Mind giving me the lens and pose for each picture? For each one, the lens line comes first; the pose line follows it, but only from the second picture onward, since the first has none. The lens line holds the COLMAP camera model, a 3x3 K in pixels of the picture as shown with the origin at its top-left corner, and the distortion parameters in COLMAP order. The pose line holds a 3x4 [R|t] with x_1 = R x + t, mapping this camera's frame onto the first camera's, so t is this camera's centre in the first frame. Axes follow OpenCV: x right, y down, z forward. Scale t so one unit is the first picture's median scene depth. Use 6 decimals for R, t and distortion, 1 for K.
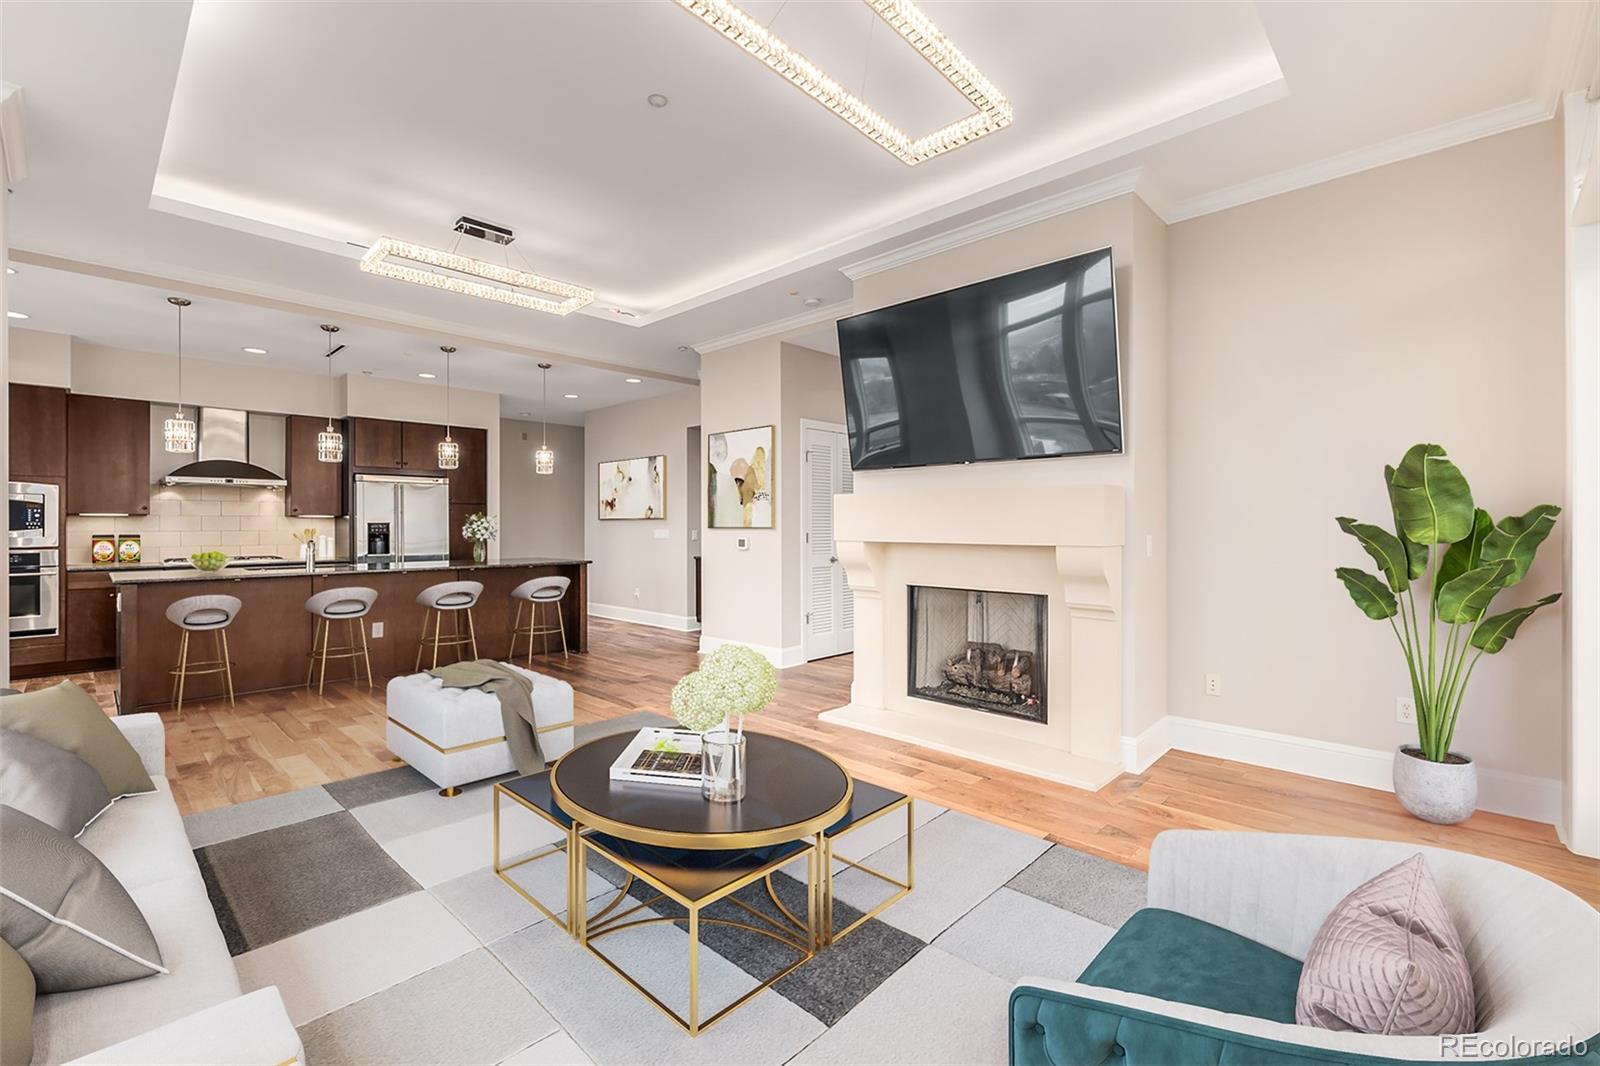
lens RADIAL K [[690.1, 0, 800.0], [0, 690.1, 533.0], [0, 0, 1]] dist [0.003779, 0.000629]
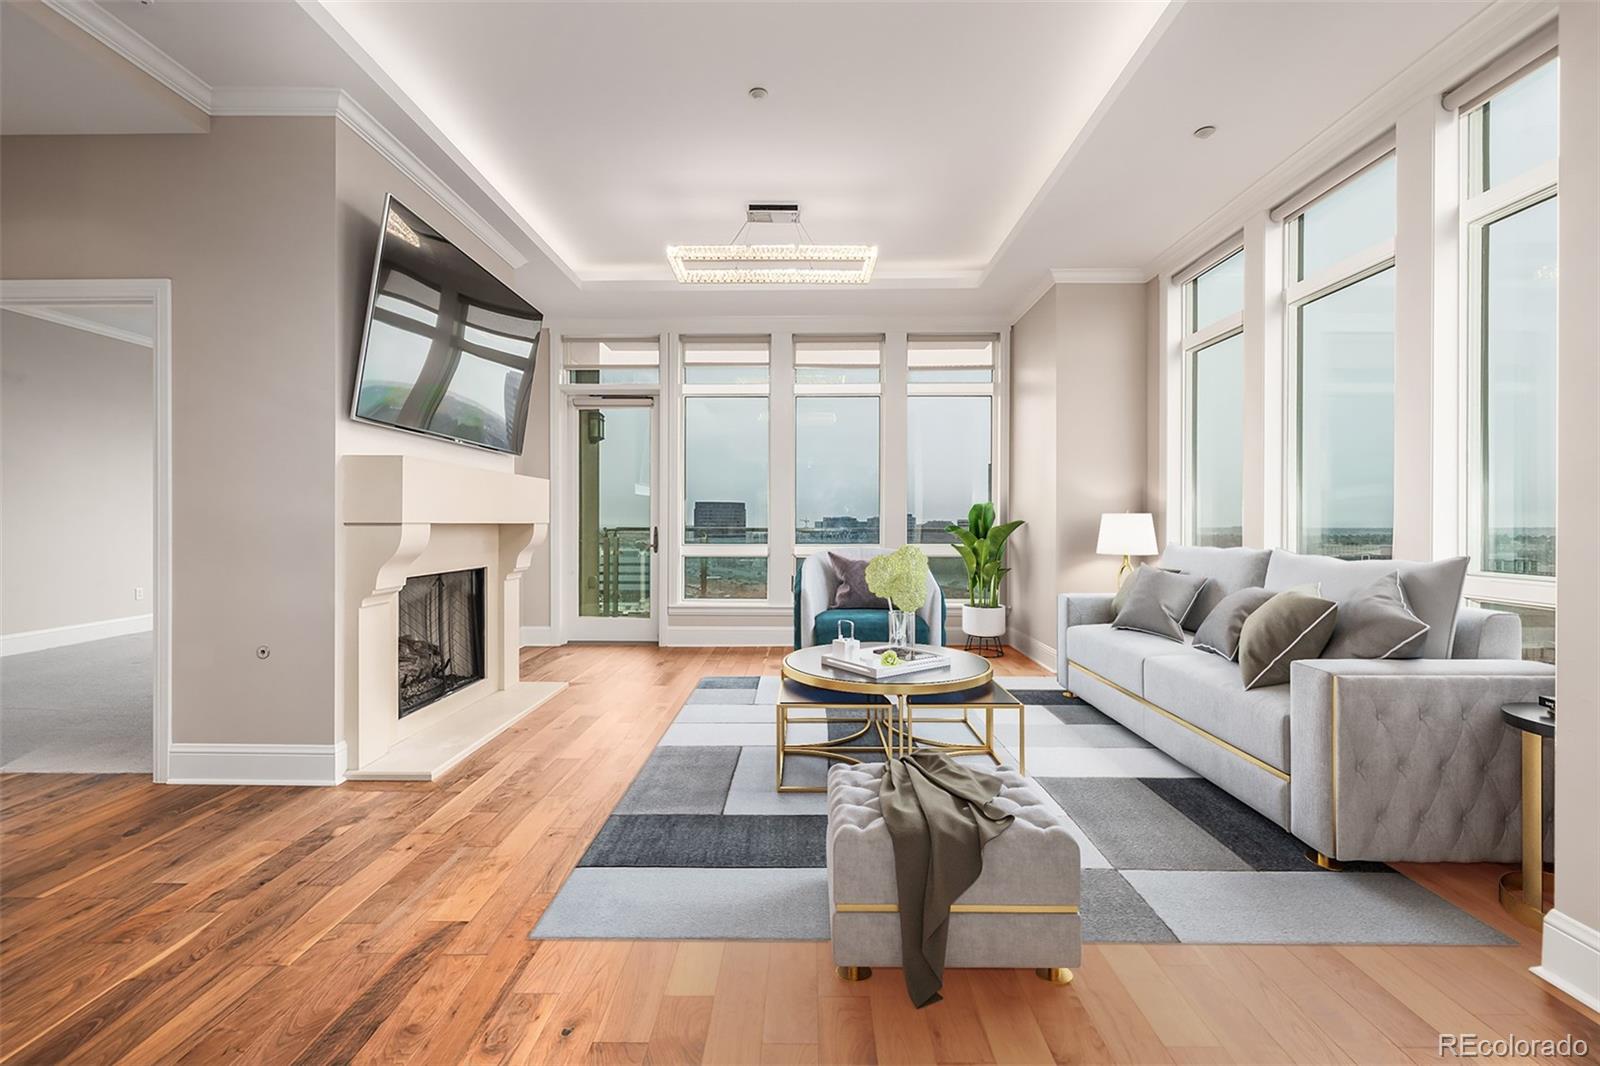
lens RADIAL K [[690.2, 0, 796.5], [0, 690.2, 521.9], [0, 0, 1]] dist [0.000945, 0.000250]
pose [[-0.684564, 0.002812, 0.728947, -0.492019], [0.010109, 0.999933, 0.005636, 0.006546], [-0.728883, 0.011227, -0.684547, 0.812945]]
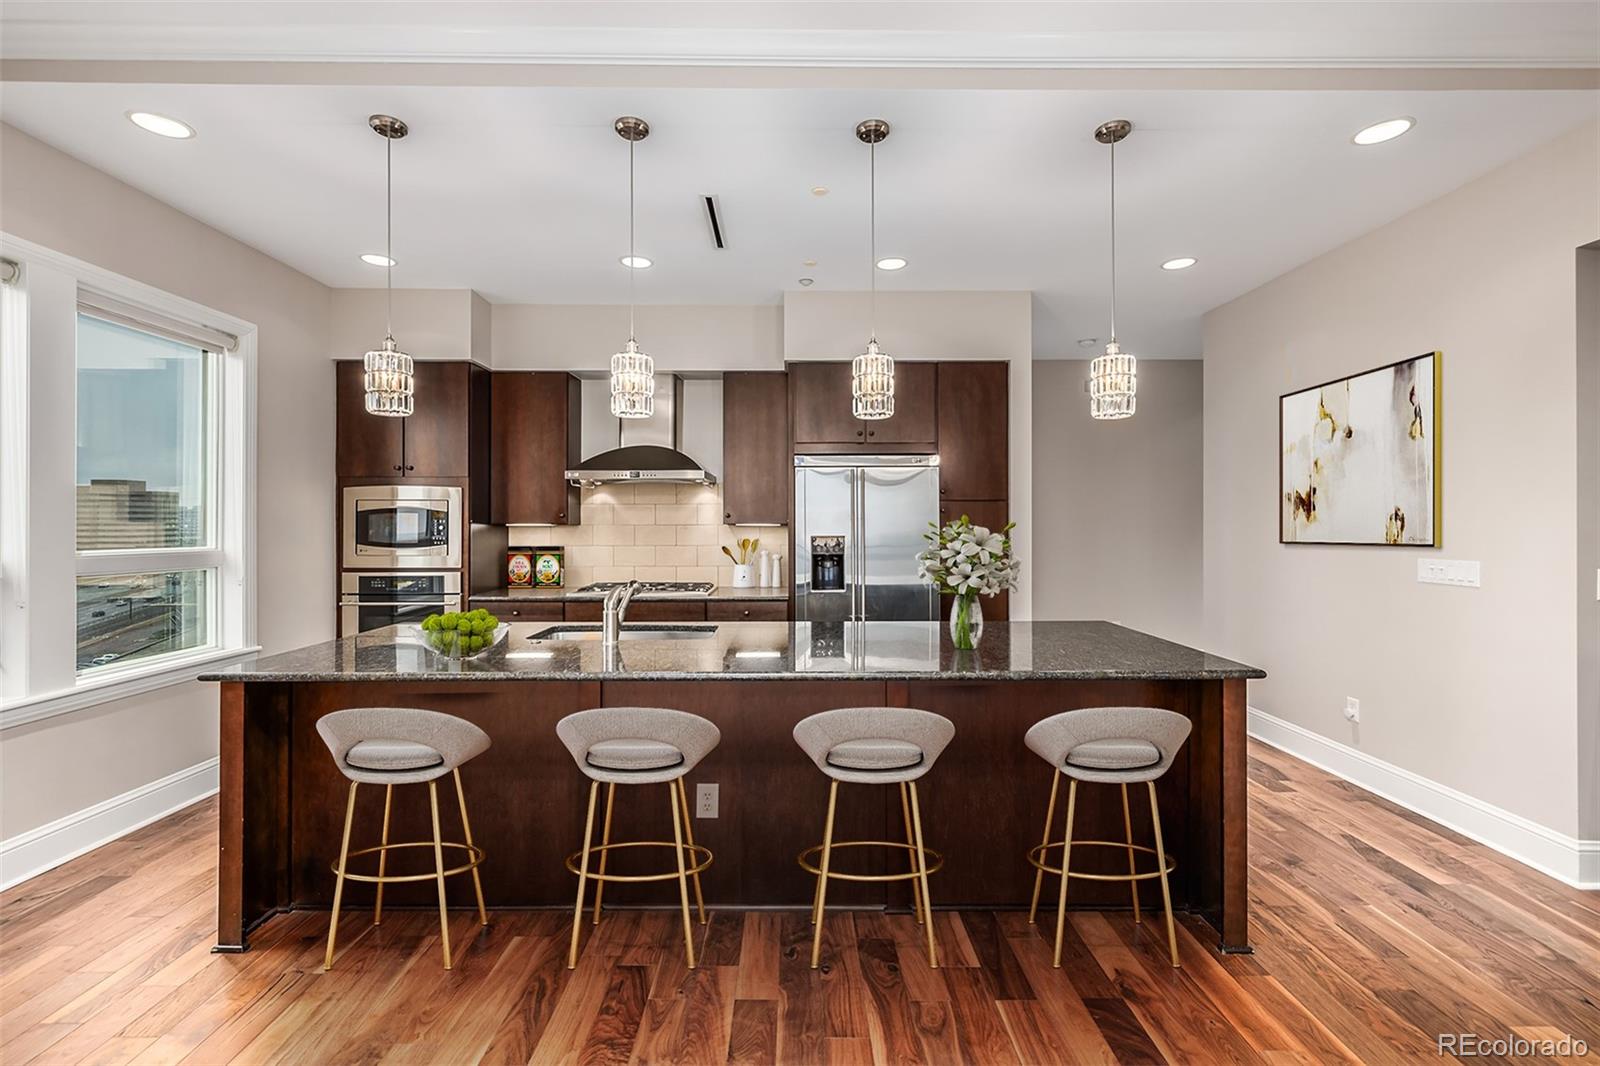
lens RADIAL K [[694.1, 0, 801.2], [0, 694.1, 519.3], [0, 0, 1]] dist [0.000491, 0.000257]
pose [[0.702949, -0.001308, -0.711239, -0.230381], [-0.006816, 0.999940, -0.008576, -0.026675], [0.711207, 0.010877, 0.702898, 0.642411]]
